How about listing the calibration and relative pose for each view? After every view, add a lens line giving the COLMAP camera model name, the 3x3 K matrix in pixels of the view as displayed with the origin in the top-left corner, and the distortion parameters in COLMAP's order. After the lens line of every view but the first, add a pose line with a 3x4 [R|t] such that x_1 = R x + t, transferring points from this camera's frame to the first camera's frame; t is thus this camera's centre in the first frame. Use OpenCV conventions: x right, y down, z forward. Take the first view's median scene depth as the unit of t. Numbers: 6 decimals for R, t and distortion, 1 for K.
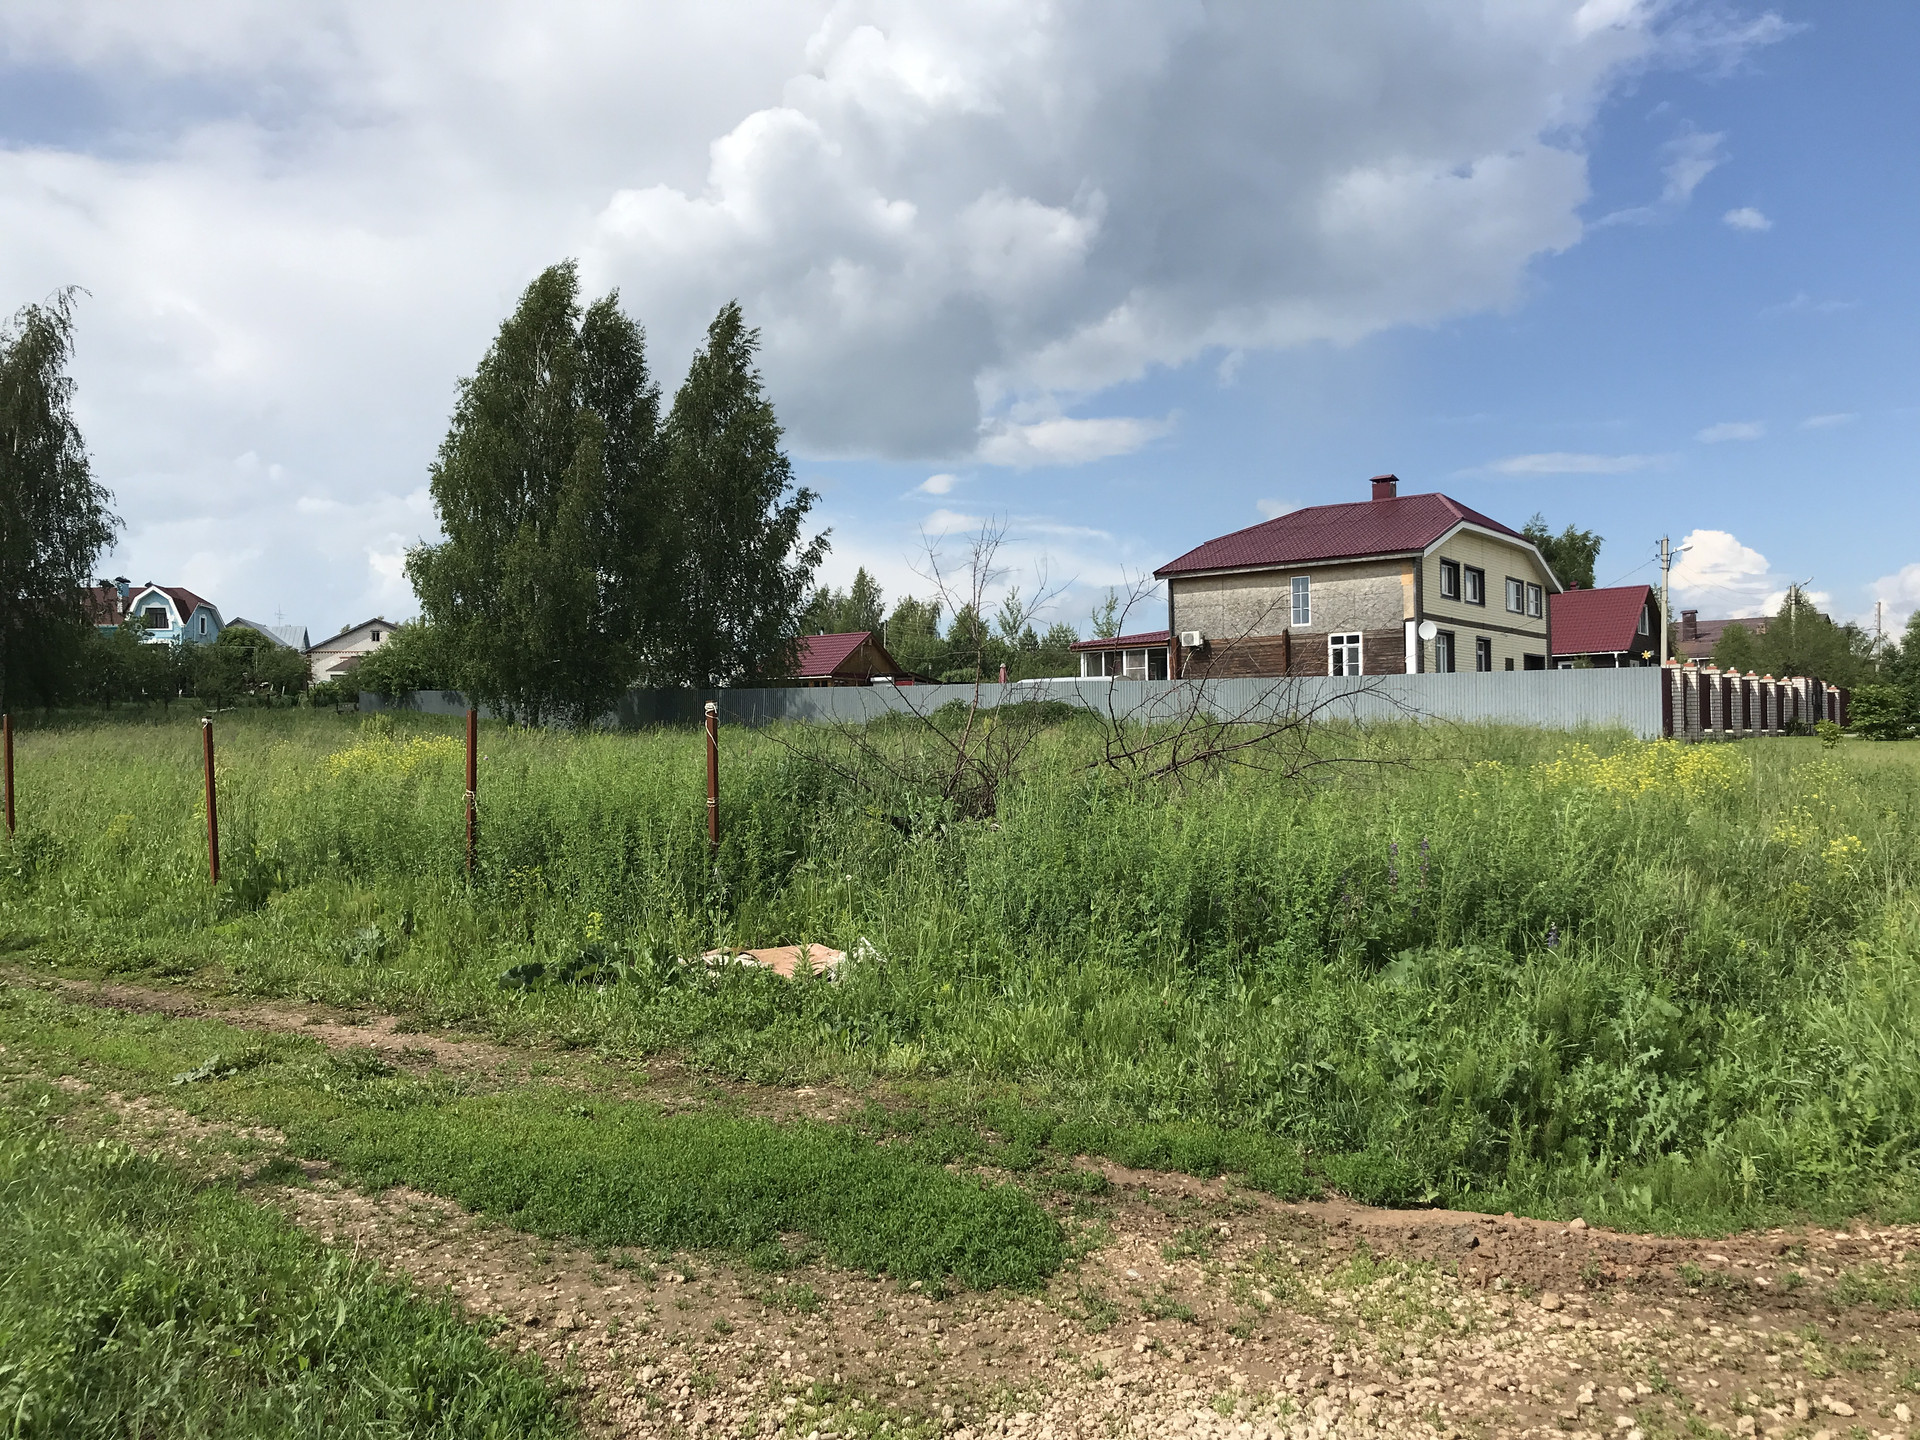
lens RADIAL K [[1578.6, 0, 930.0], [0, 1578.6, 715.0], [0, 0, 1]] dist [0.018983, 0.010525]
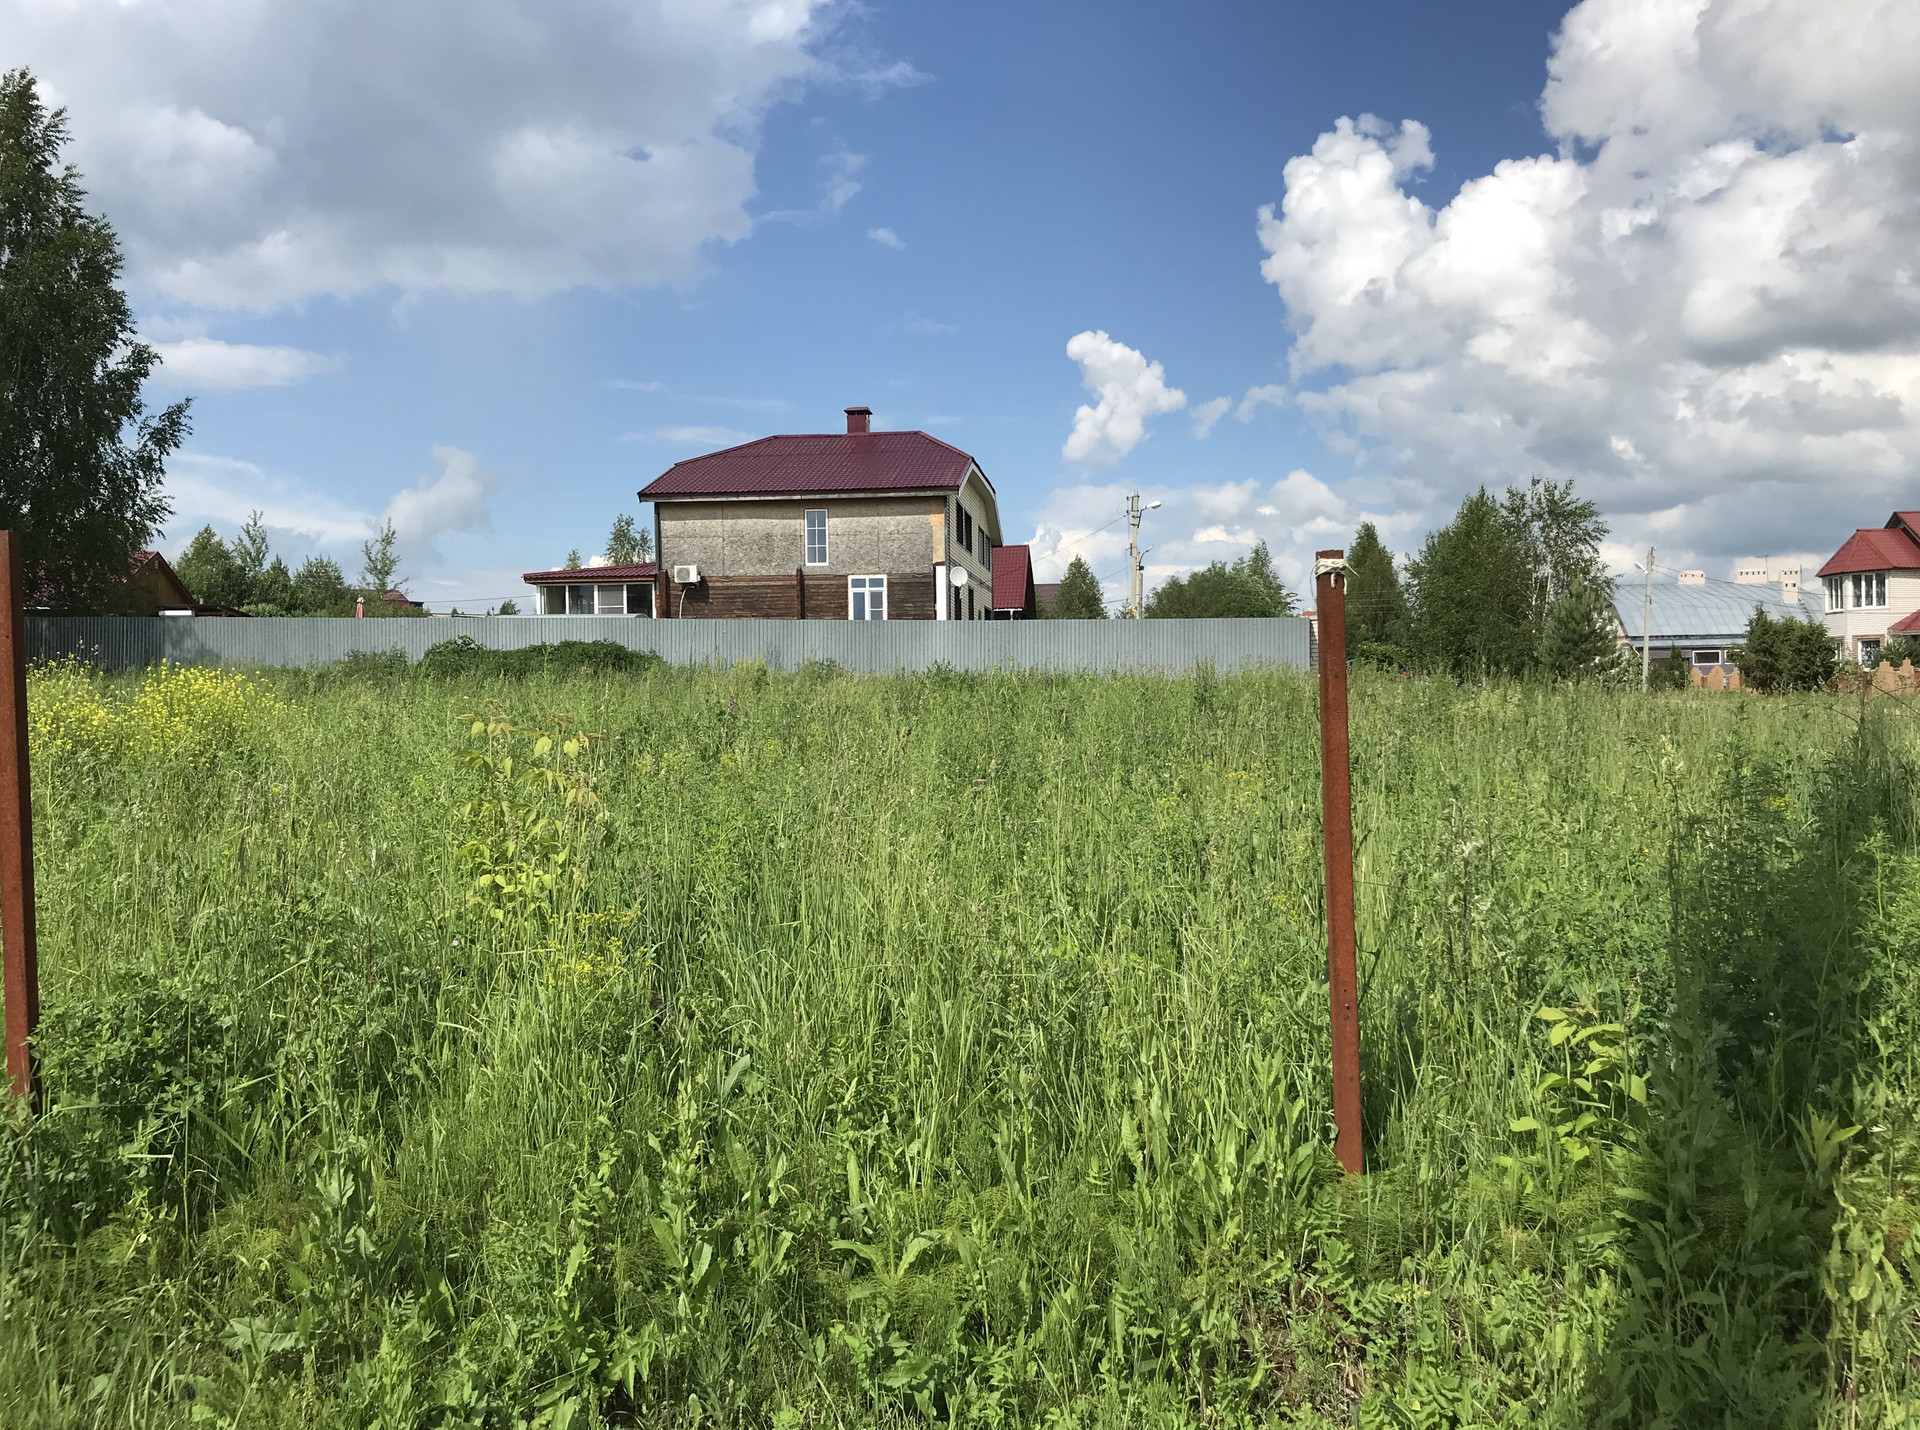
lens RADIAL K [[1544.6, 0, 960.0], [0, 1544.6, 715.0], [0, 0, 1]] dist [0.028557, -0.047907]
pose [[0.861807, 0.000519, 0.507237, -0.128276], [-0.016101, 0.999524, 0.026332, 0.003293], [-0.506981, -0.030860, 0.861404, 0.199800]]
